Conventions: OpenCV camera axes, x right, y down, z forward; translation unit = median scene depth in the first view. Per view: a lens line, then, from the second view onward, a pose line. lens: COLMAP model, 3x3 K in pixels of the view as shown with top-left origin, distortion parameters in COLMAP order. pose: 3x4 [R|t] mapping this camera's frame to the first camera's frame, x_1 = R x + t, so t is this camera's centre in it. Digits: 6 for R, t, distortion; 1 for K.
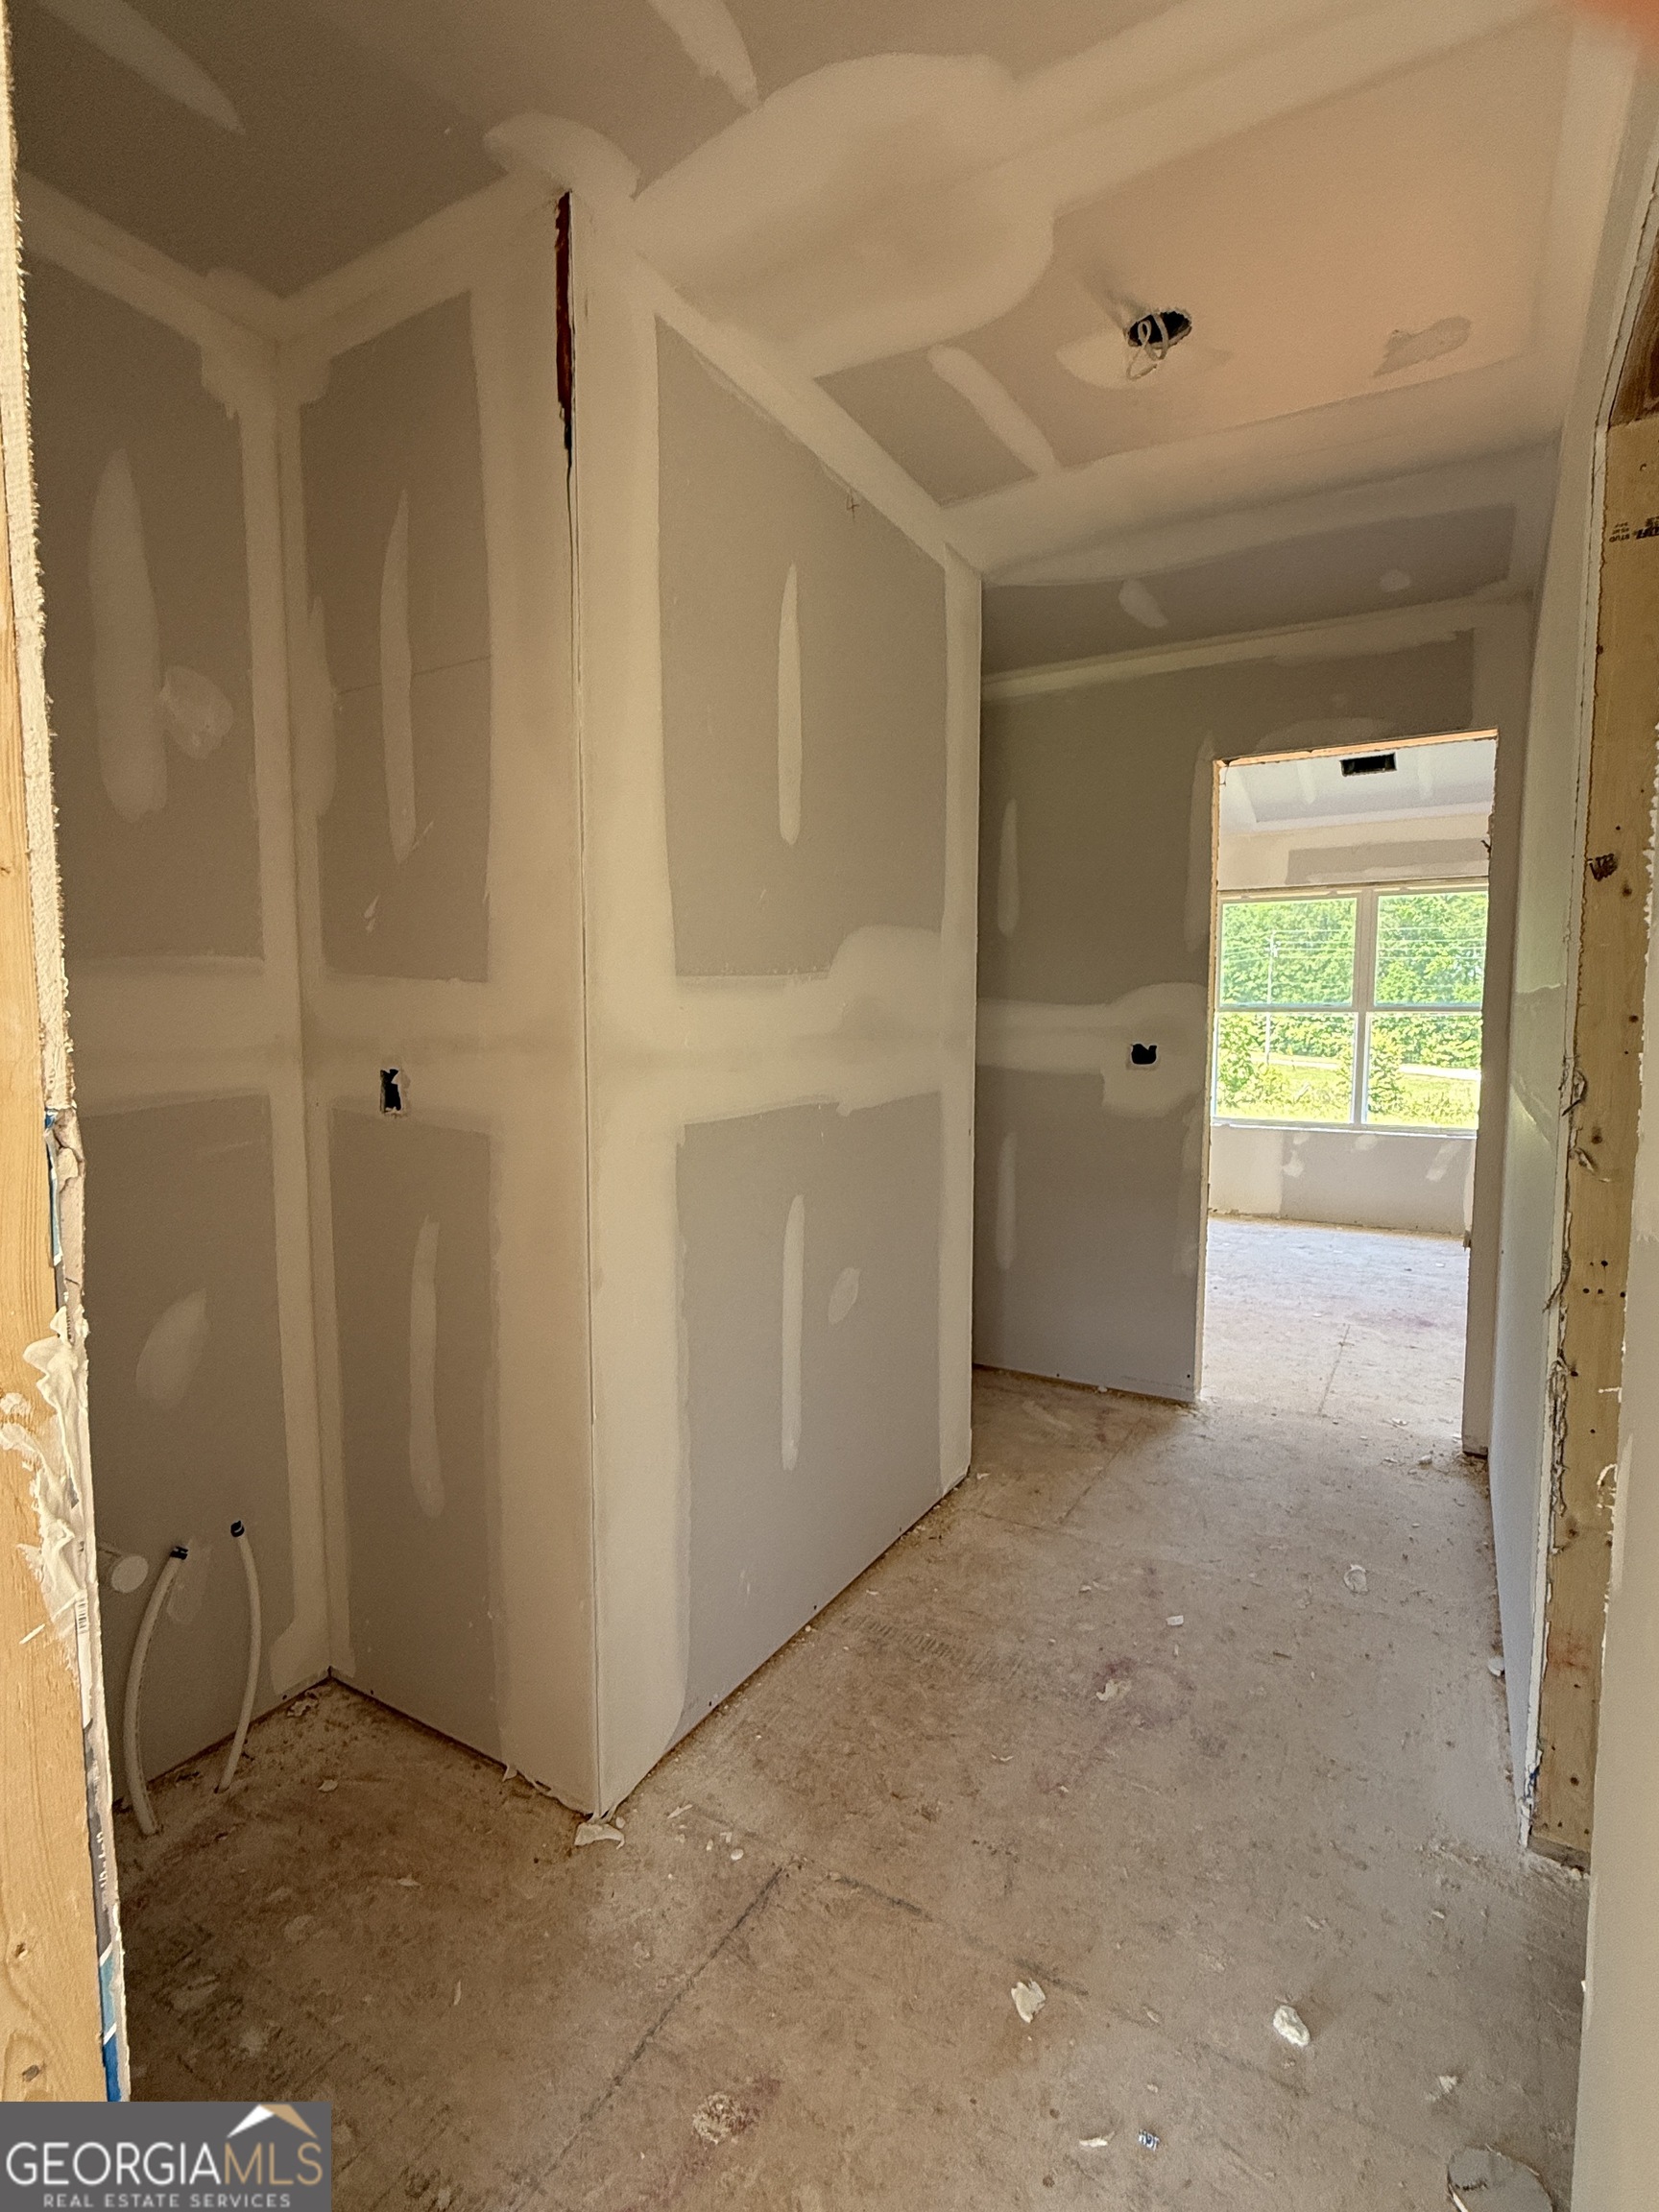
lens RADIAL K [[1062.6, 0, 829.5], [0, 1062.6, 1106.0], [0, 0, 1]] dist [-0.002204, 0.000153]
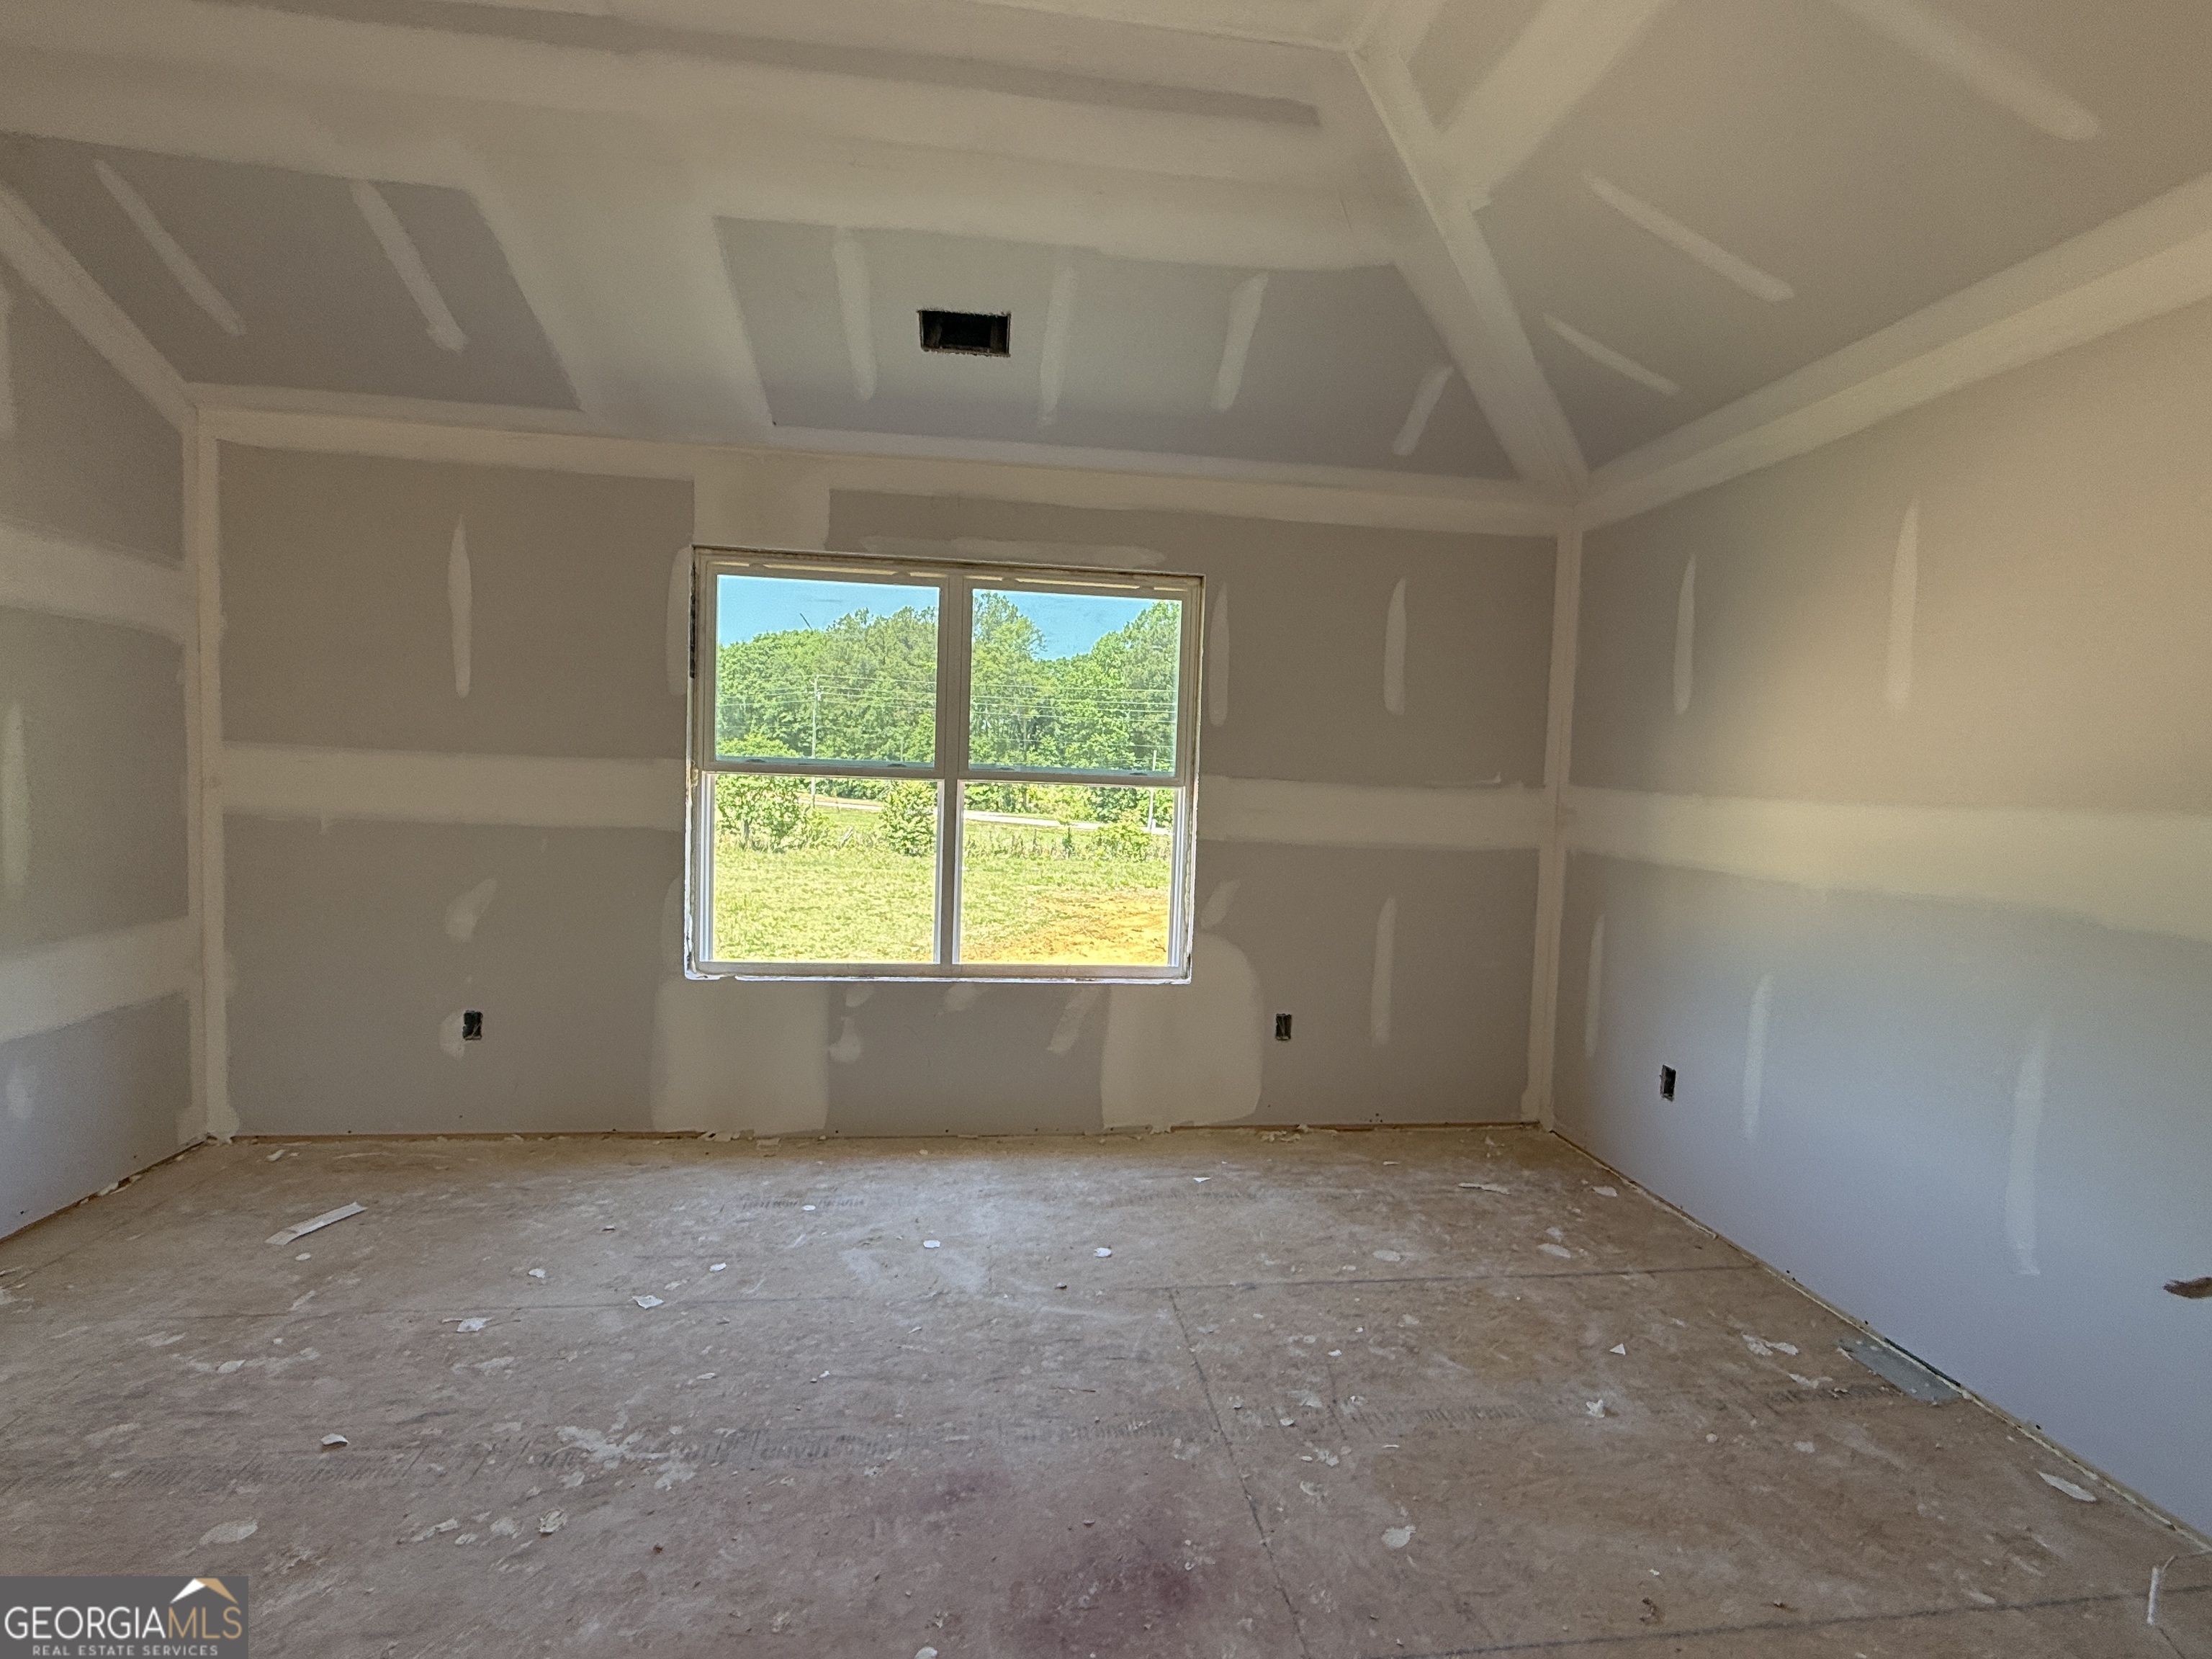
lens RADIAL K [[1062.6, 0, 1107.3], [0, 1062.6, 834.7], [0, 0, 1]] dist [-0.002204, 0.000153]
pose [[0.790132, -0.012375, 0.612812, 0.204744], [0.017962, 0.999834, -0.002969, -0.052996], [-0.612673, 0.013353, 0.790223, 0.475303]]
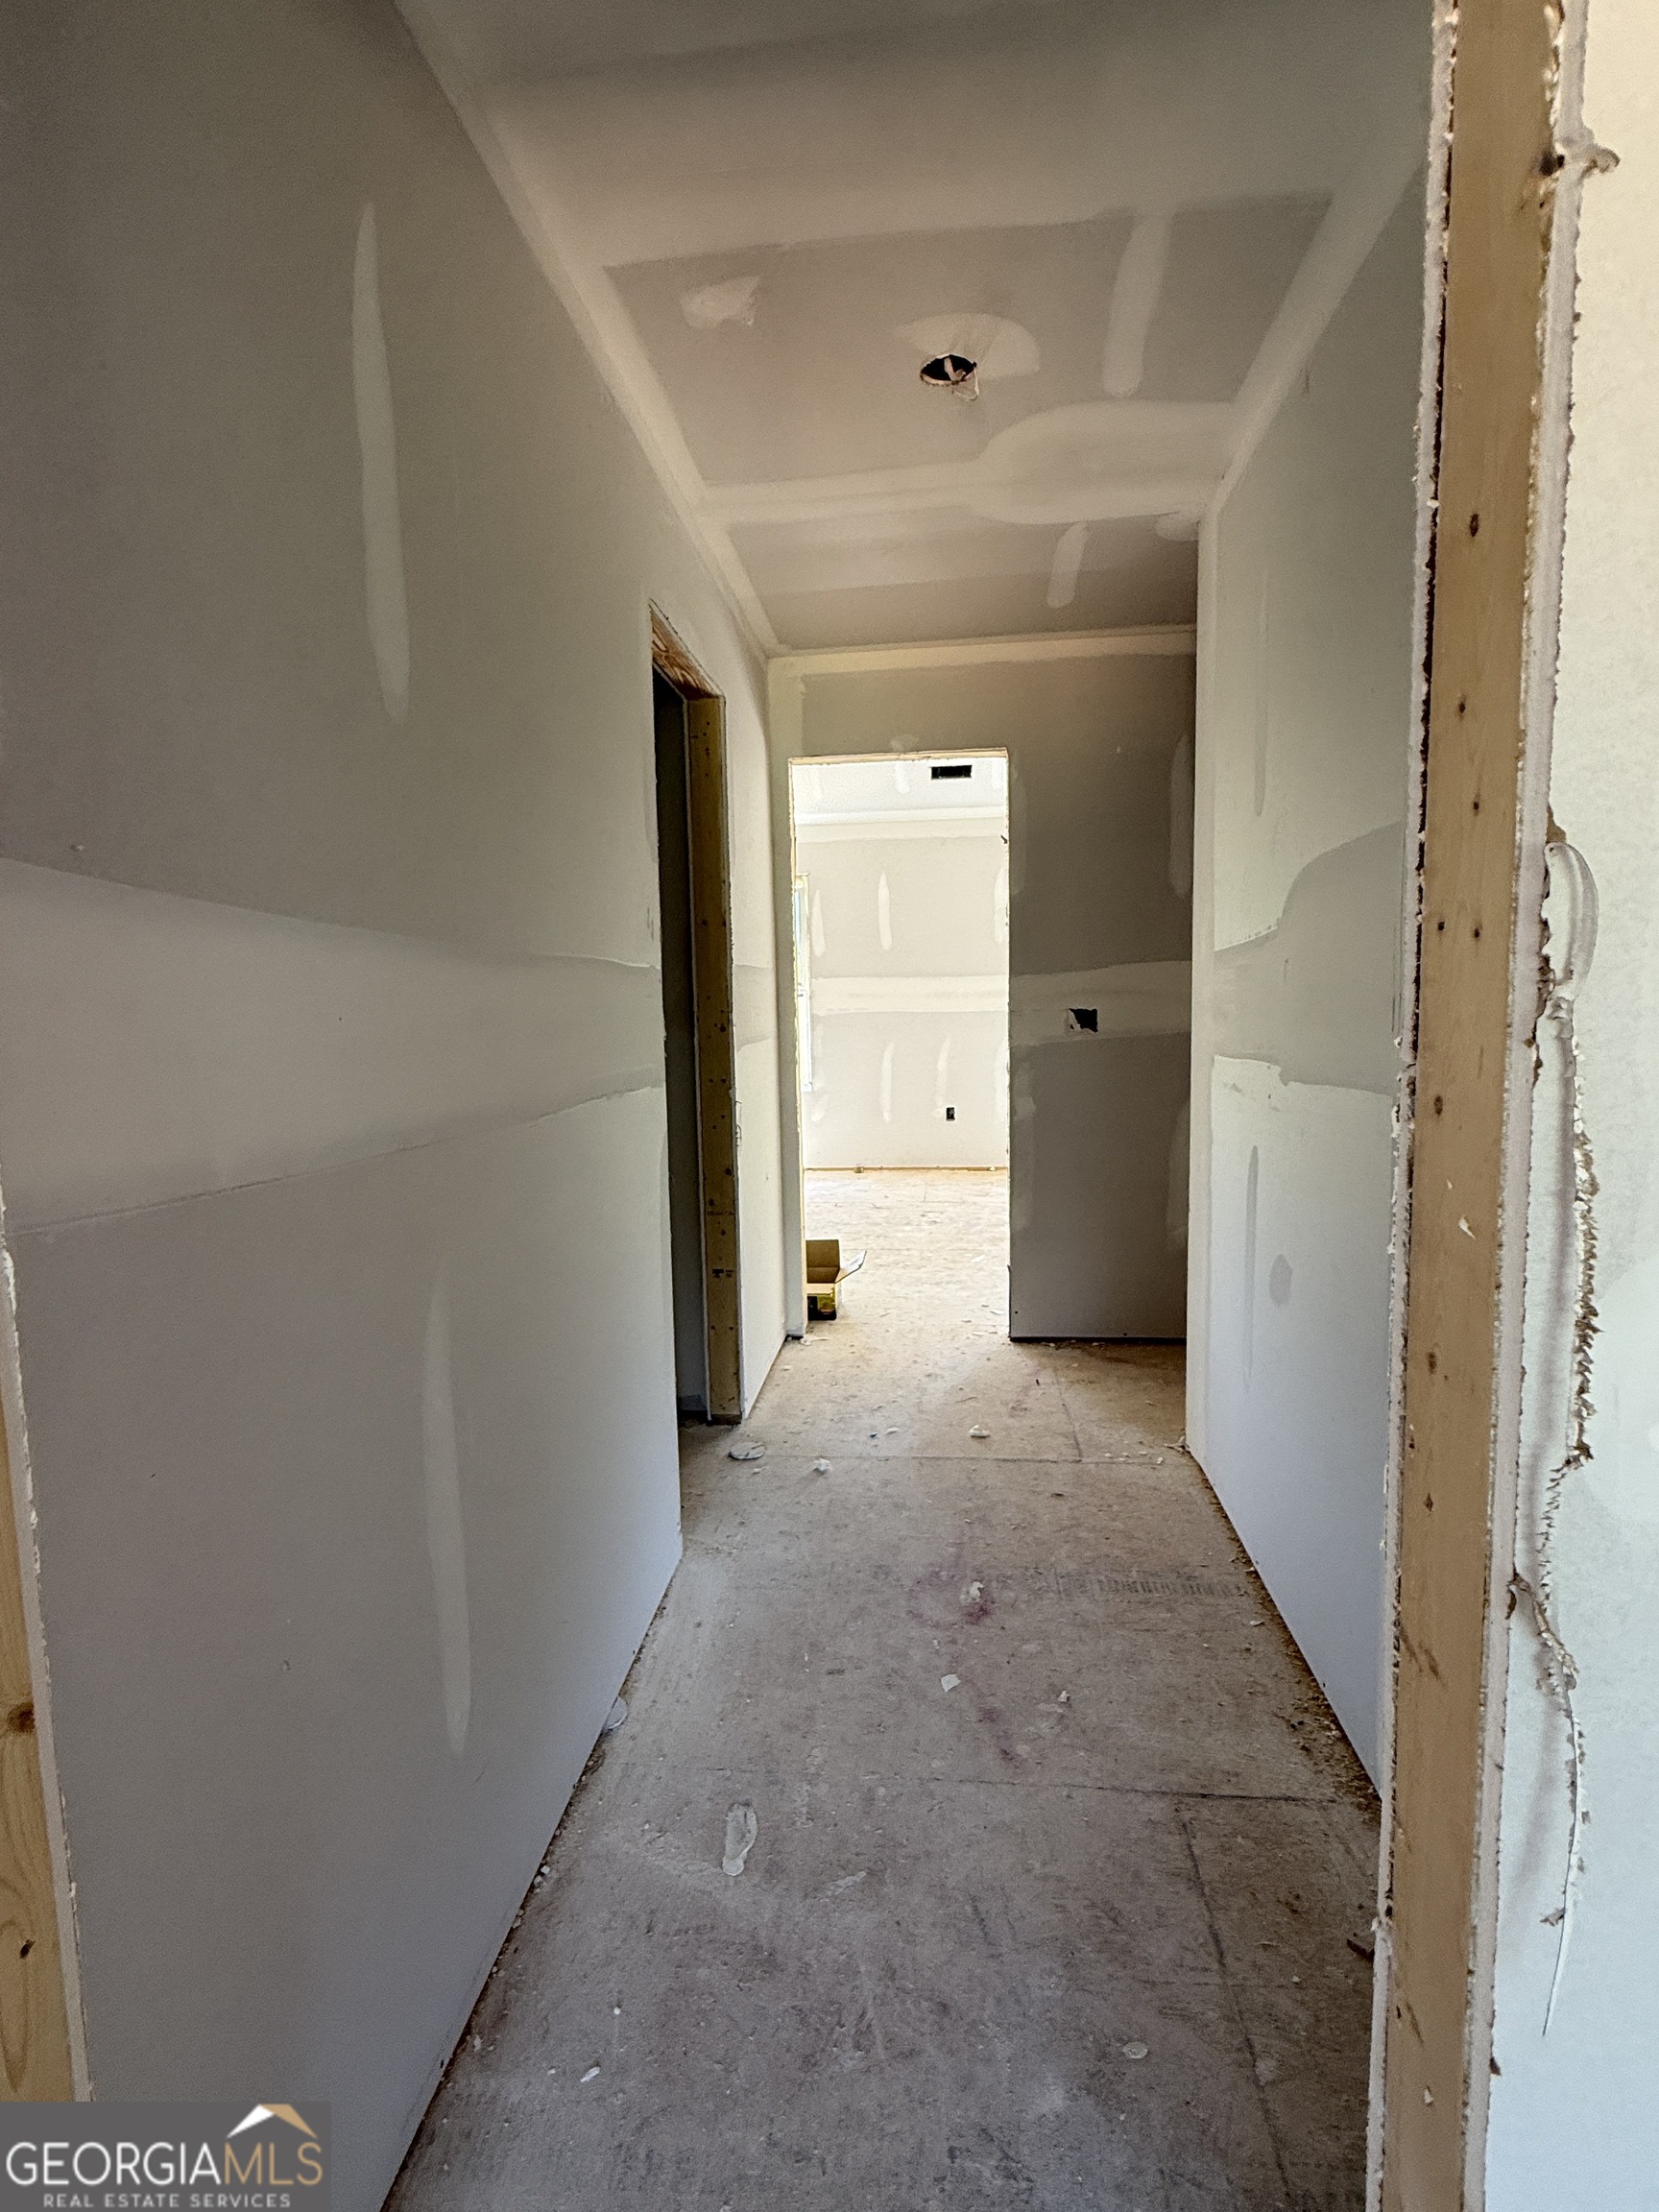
lens RADIAL K [[1062.6, 0, 829.5], [0, 1062.6, 1106.0], [0, 0, 1]] dist [-0.002204, 0.000153]
pose [[-0.910620, 0.060867, -0.408738, 0.768885], [-0.014911, 0.983609, 0.179694, -0.135714], [0.412976, 0.169728, -0.894787, 1.719027]]
